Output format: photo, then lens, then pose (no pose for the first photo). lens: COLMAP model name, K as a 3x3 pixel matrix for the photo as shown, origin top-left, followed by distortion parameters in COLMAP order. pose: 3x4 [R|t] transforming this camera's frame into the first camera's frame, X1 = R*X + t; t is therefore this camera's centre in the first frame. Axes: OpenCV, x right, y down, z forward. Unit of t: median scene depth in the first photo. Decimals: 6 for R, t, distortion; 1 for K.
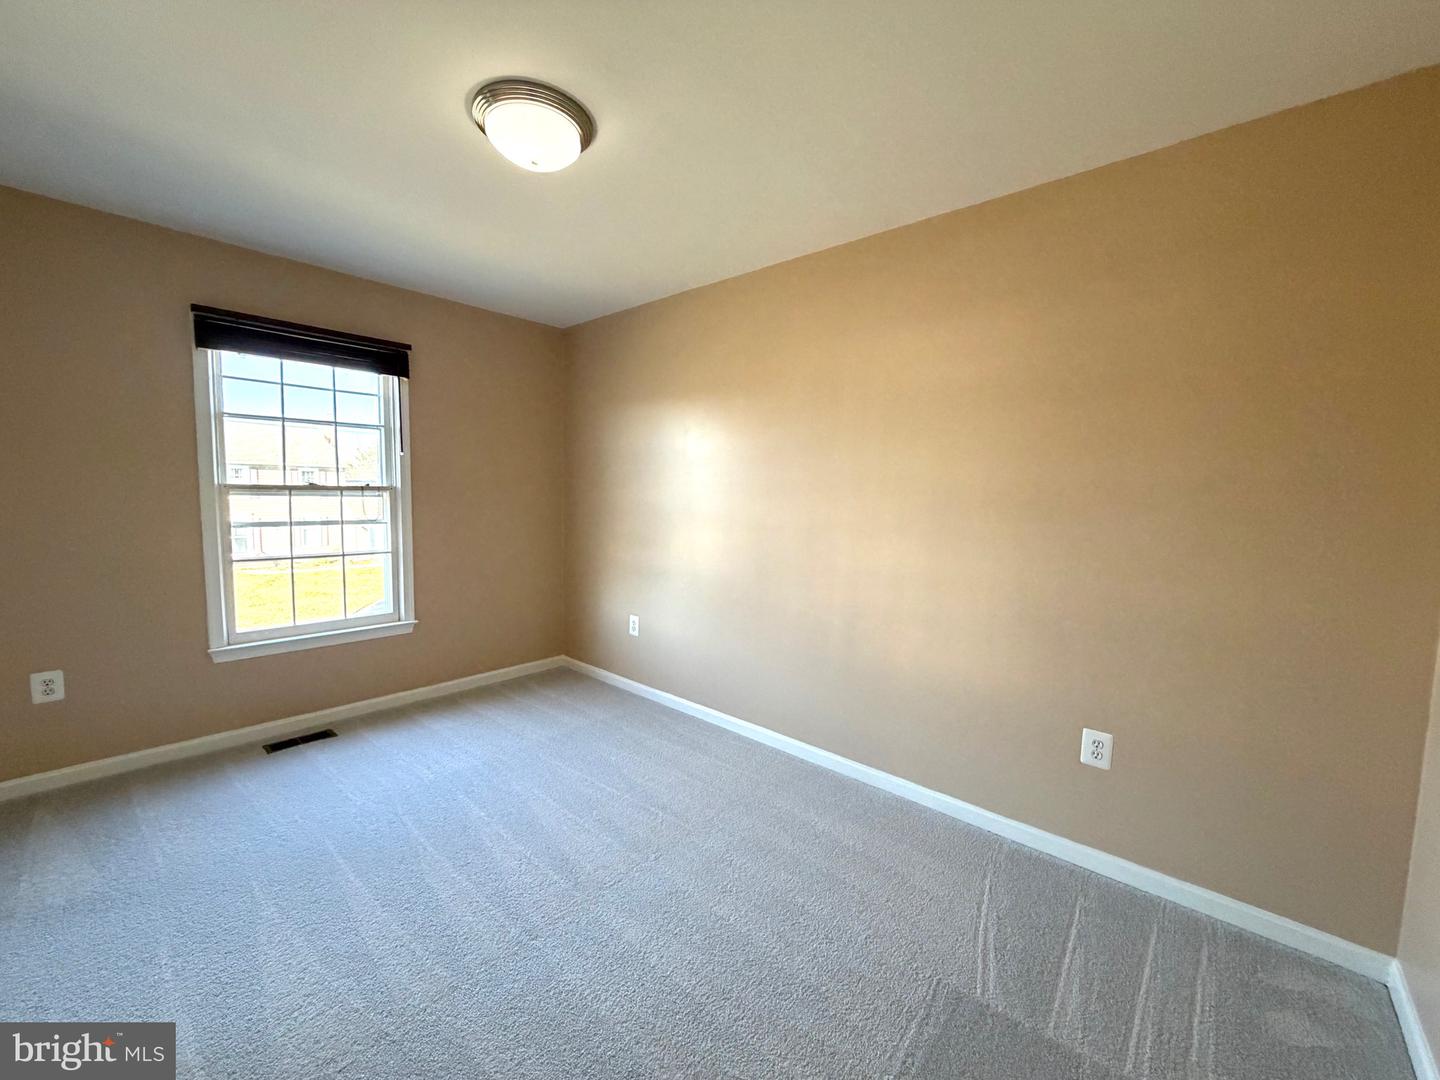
lens RADIAL K [[579.8, 0, 710.3], [0, 579.8, 536.9], [0, 0, 1]] dist [-0.004431, 0.000224]
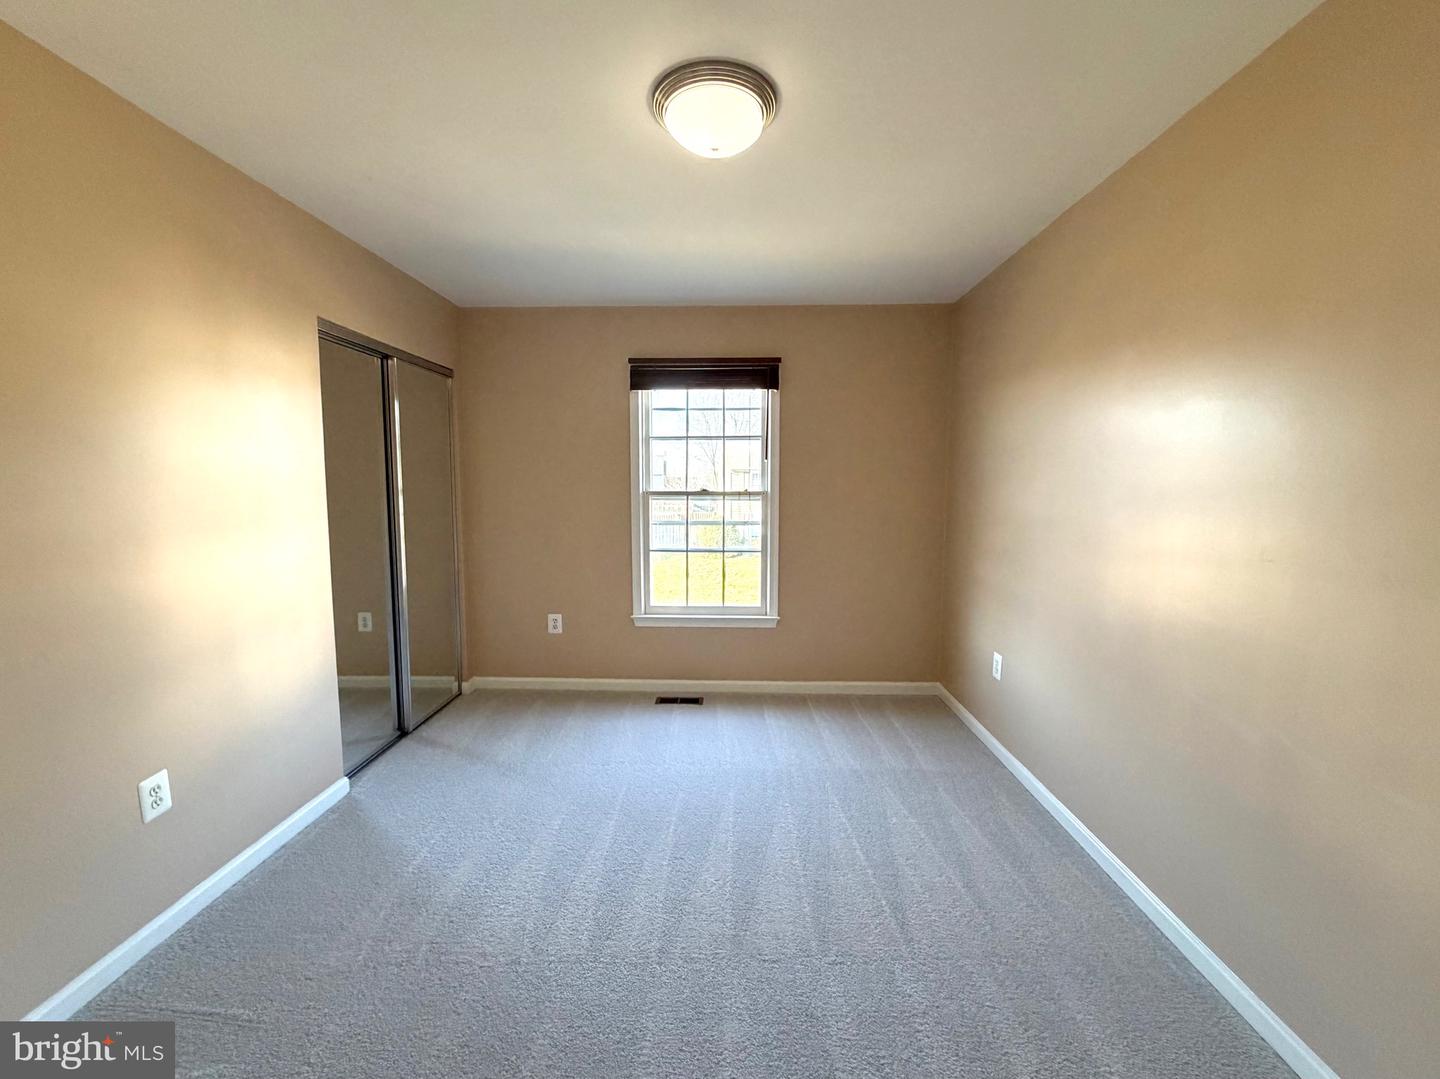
lens RADIAL K [[579.8, 0, 720.8], [0, 579.8, 541.6], [0, 0, 1]] dist [-0.004431, 0.000224]
pose [[0.649778, 0.052322, -0.758321, 0.244651], [-0.049567, 0.998421, 0.026416, -0.018721], [0.758506, 0.020423, 0.651346, 0.245375]]
